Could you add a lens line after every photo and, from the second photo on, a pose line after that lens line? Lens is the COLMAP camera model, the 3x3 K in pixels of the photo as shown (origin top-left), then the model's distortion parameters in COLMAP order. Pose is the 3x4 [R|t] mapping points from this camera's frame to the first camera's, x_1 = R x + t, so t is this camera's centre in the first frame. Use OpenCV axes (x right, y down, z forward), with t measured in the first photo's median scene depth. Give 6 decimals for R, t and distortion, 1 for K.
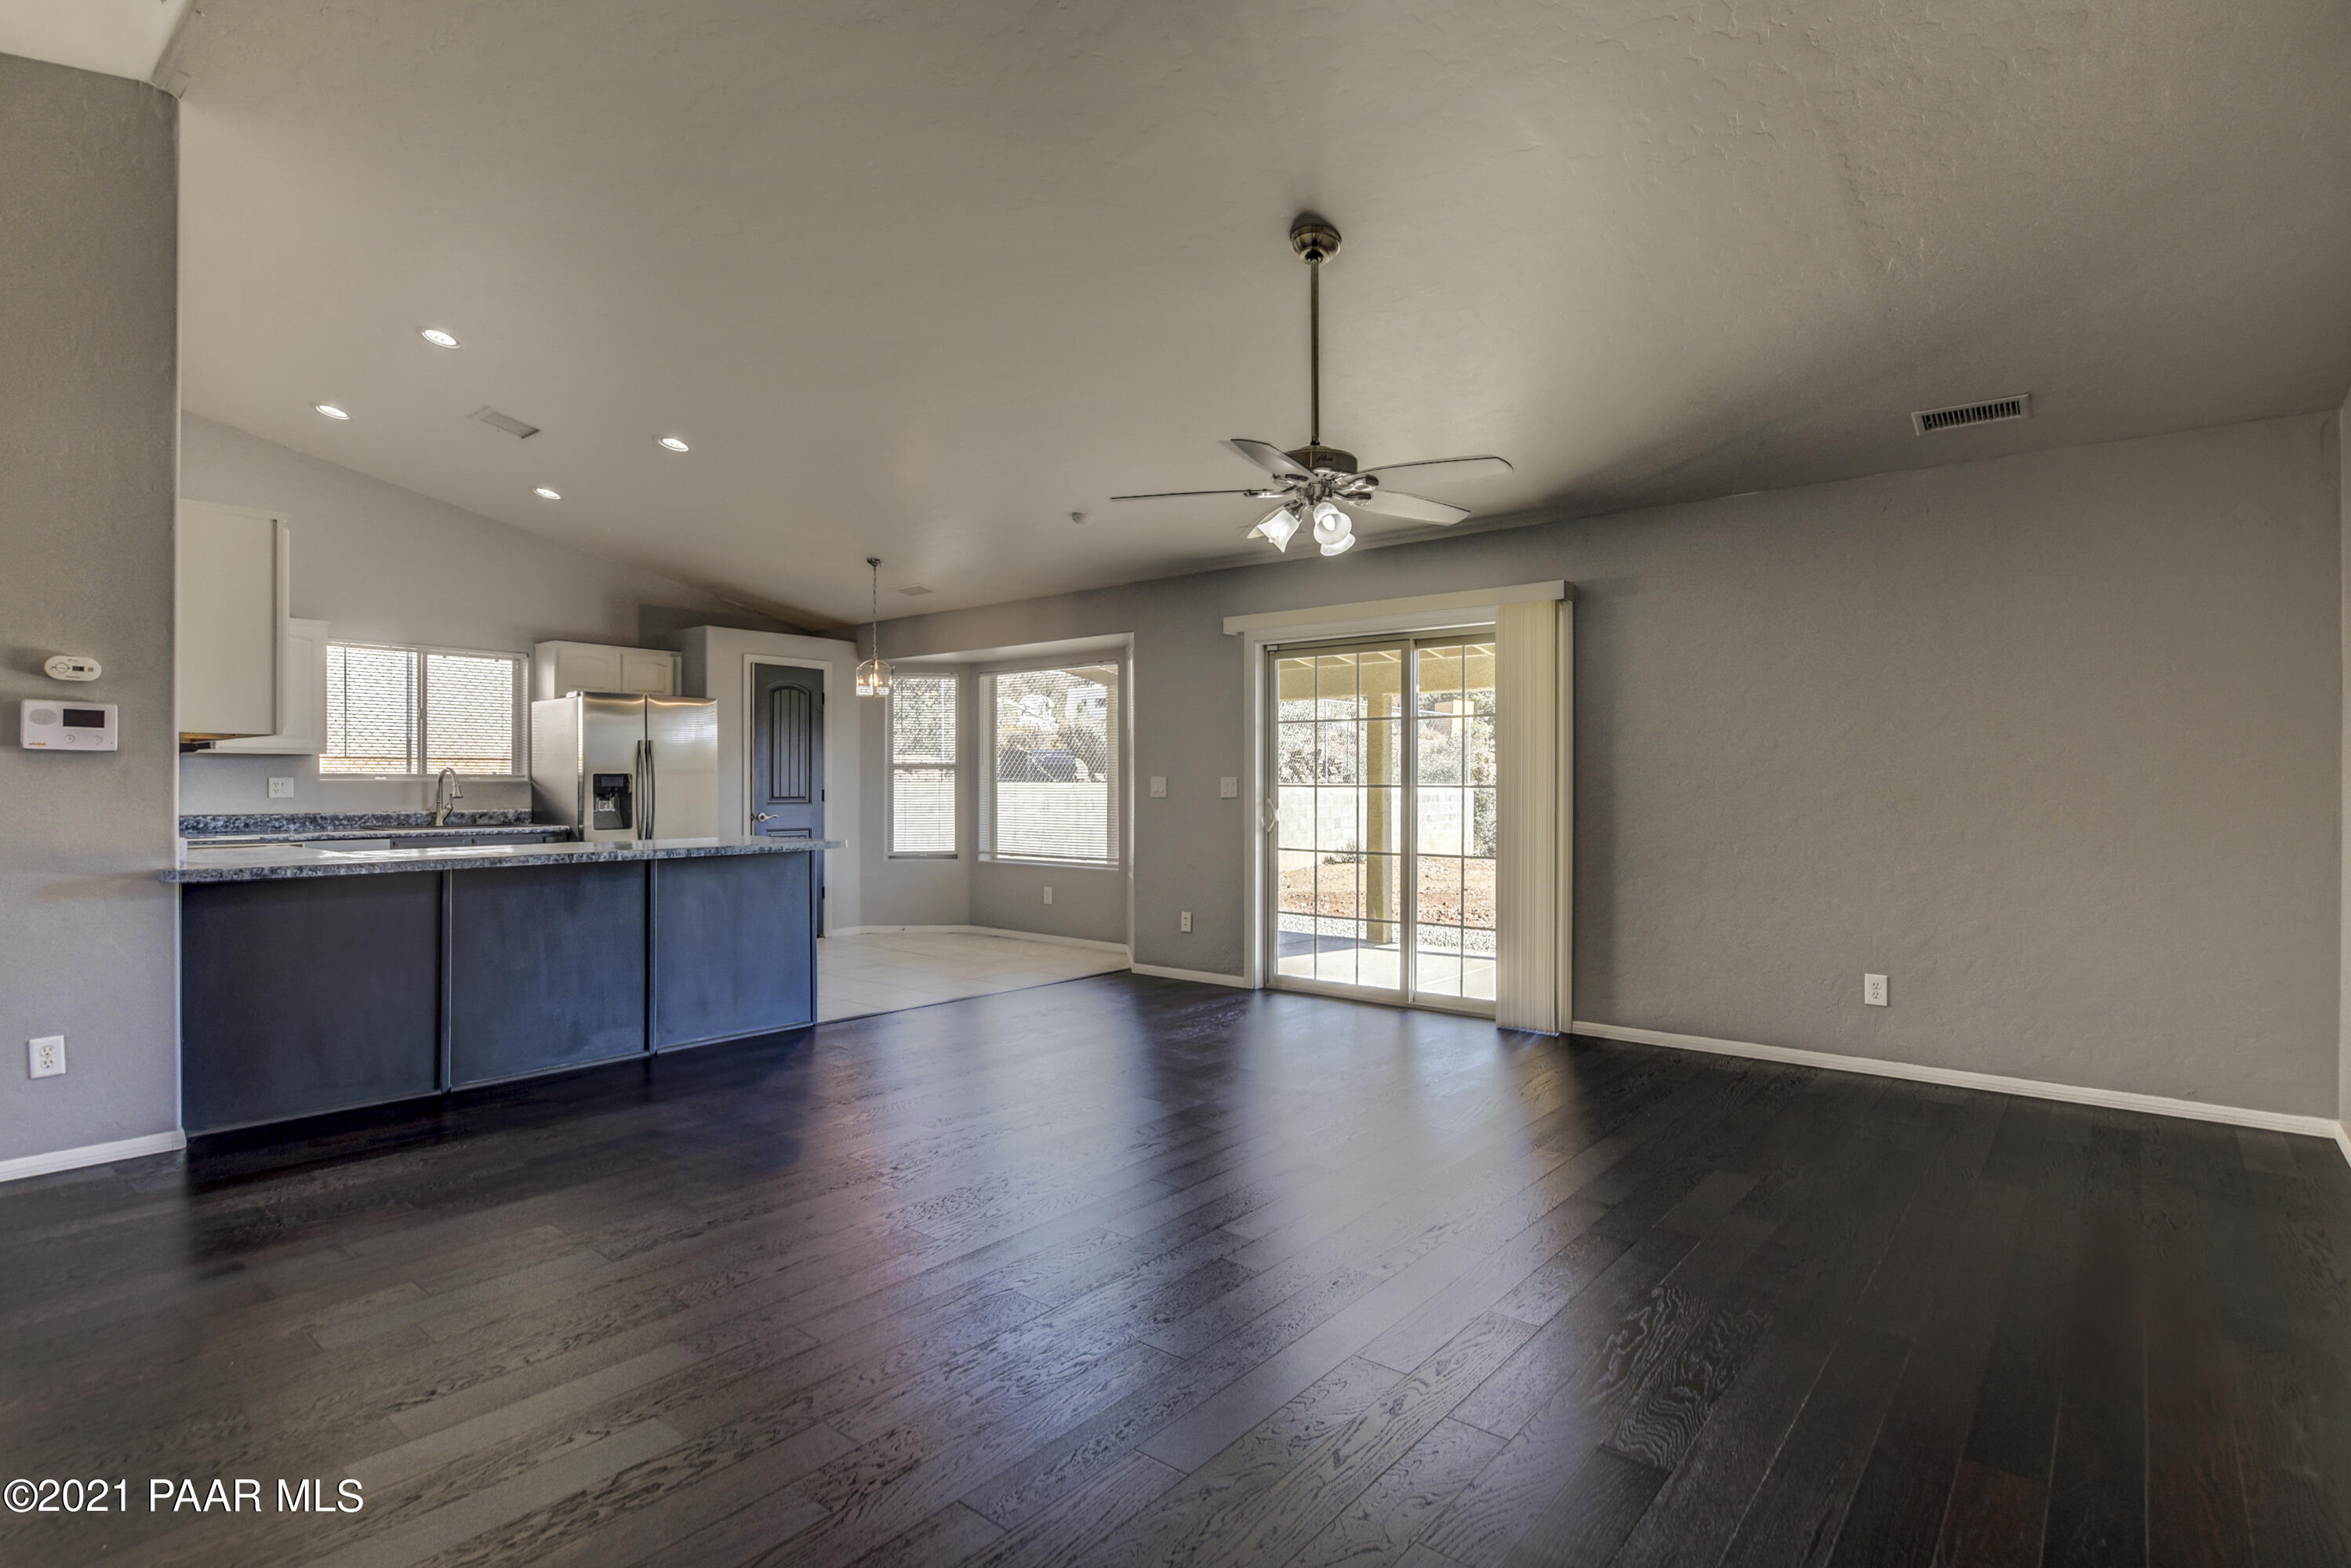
lens RADIAL K [[1144.5, 0, 1189.5], [0, 1144.5, 787.1], [0, 0, 1]] dist [-0.009270, -0.001819]
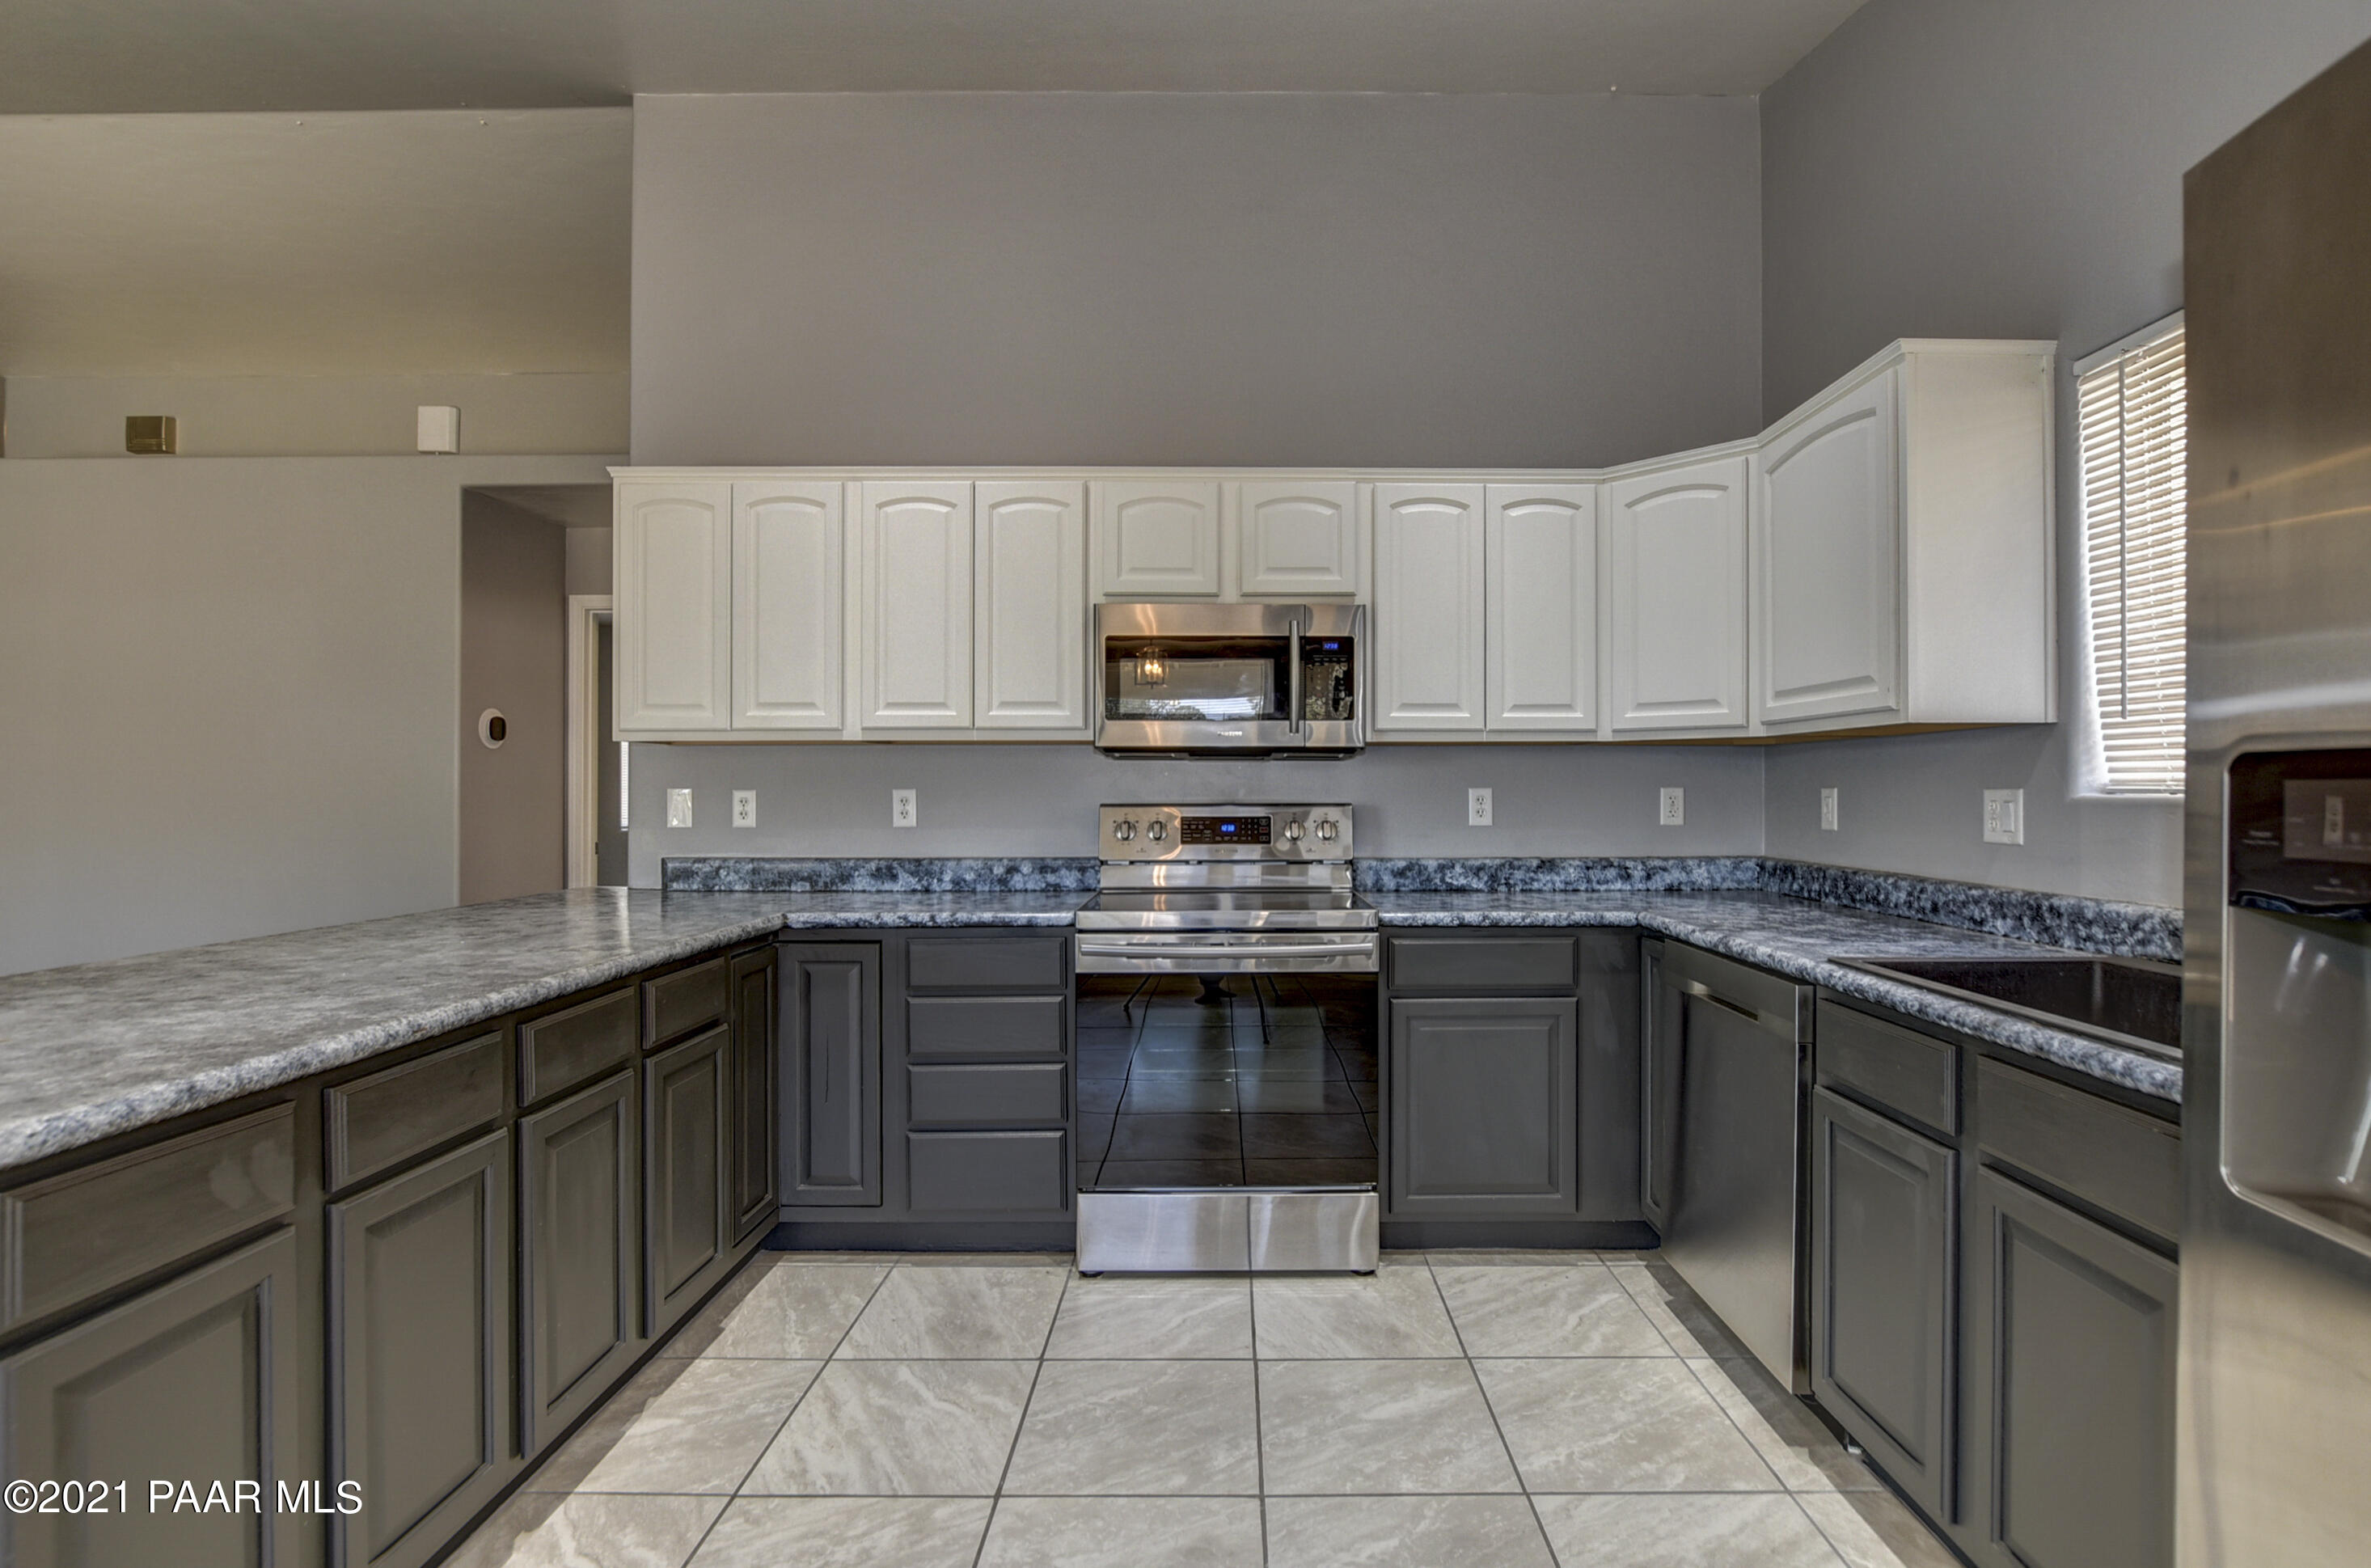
lens RADIAL K [[1088.0, 0, 1207.0], [0, 1088.0, 783.9], [0, 0, 1]] dist [-0.015451, 0.001973]
pose [[-0.777064, -0.001563, -0.629420, -0.345812], [-0.000863, 0.999999, -0.001418, -0.008026], [0.629421, -0.000558, -0.777064, 1.000765]]
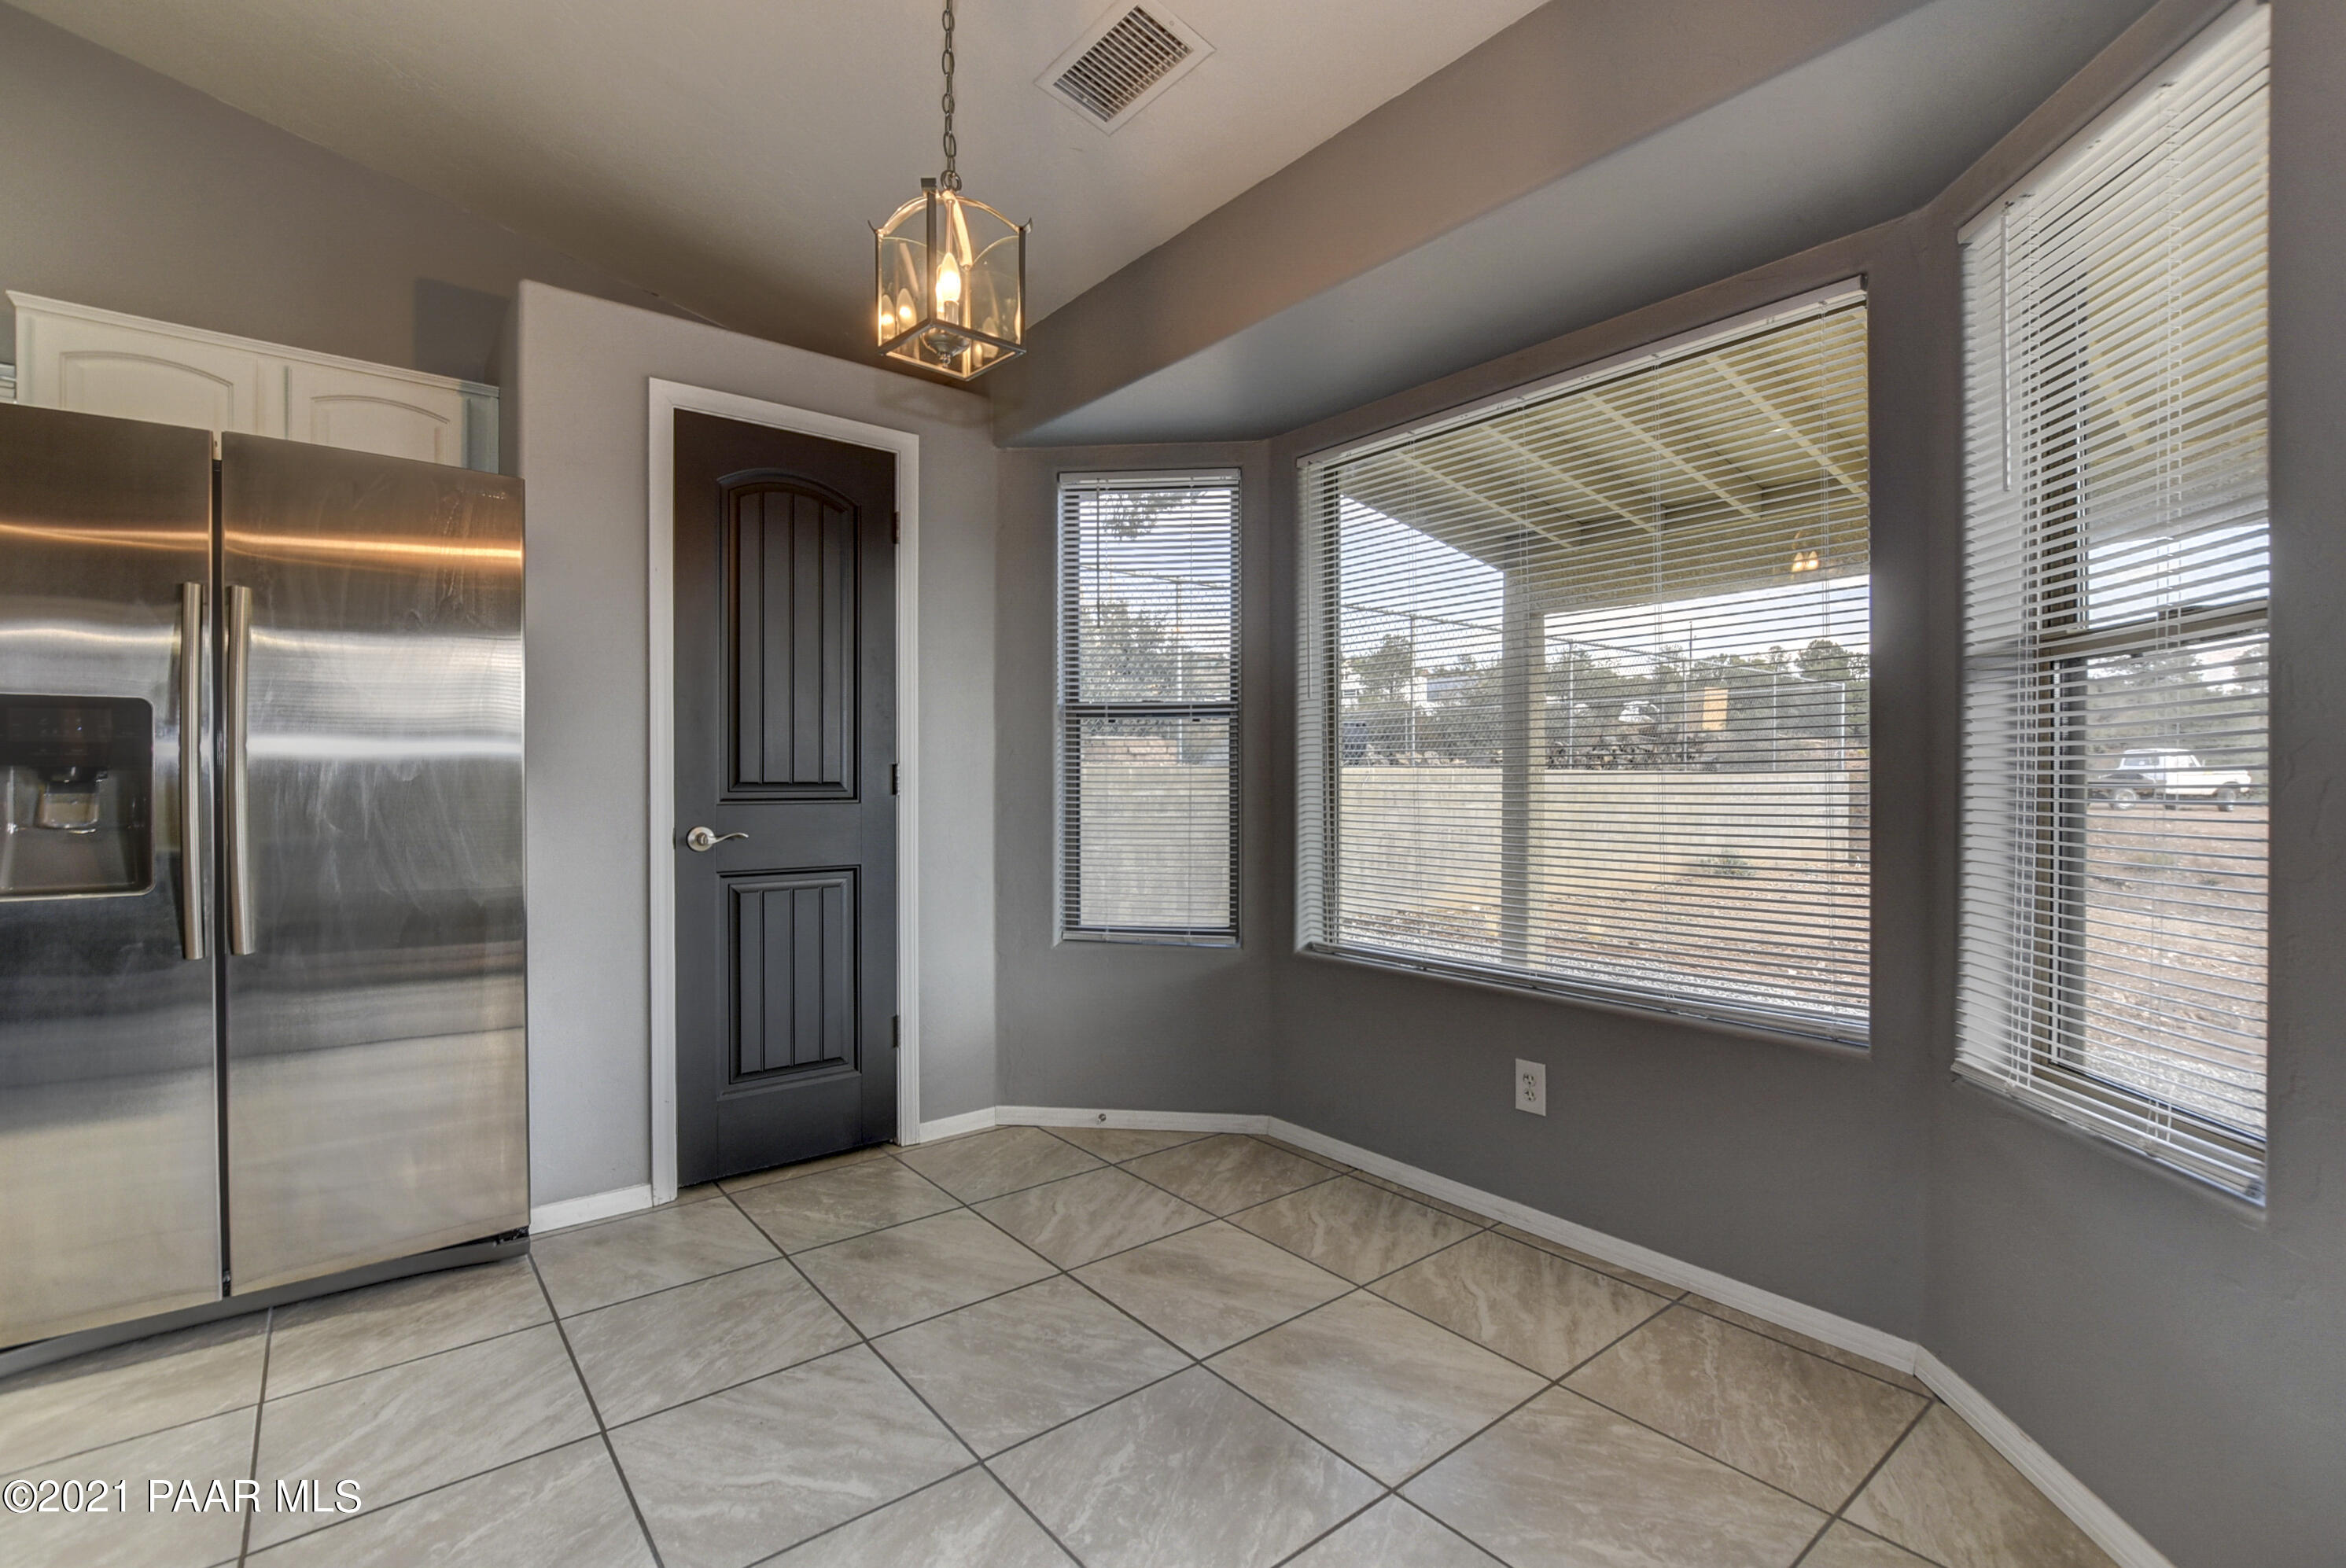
lens RADIAL K [[1048.1, 0, 1167.3], [0, 1048.1, 788.9], [0, 0, 1]] dist [-0.017734, 0.004022]
pose [[0.977042, -0.000478, -0.213045, -0.185420], [0.001560, 0.999987, 0.004908, 0.010200], [0.213040, -0.005128, 0.977030, 0.806111]]
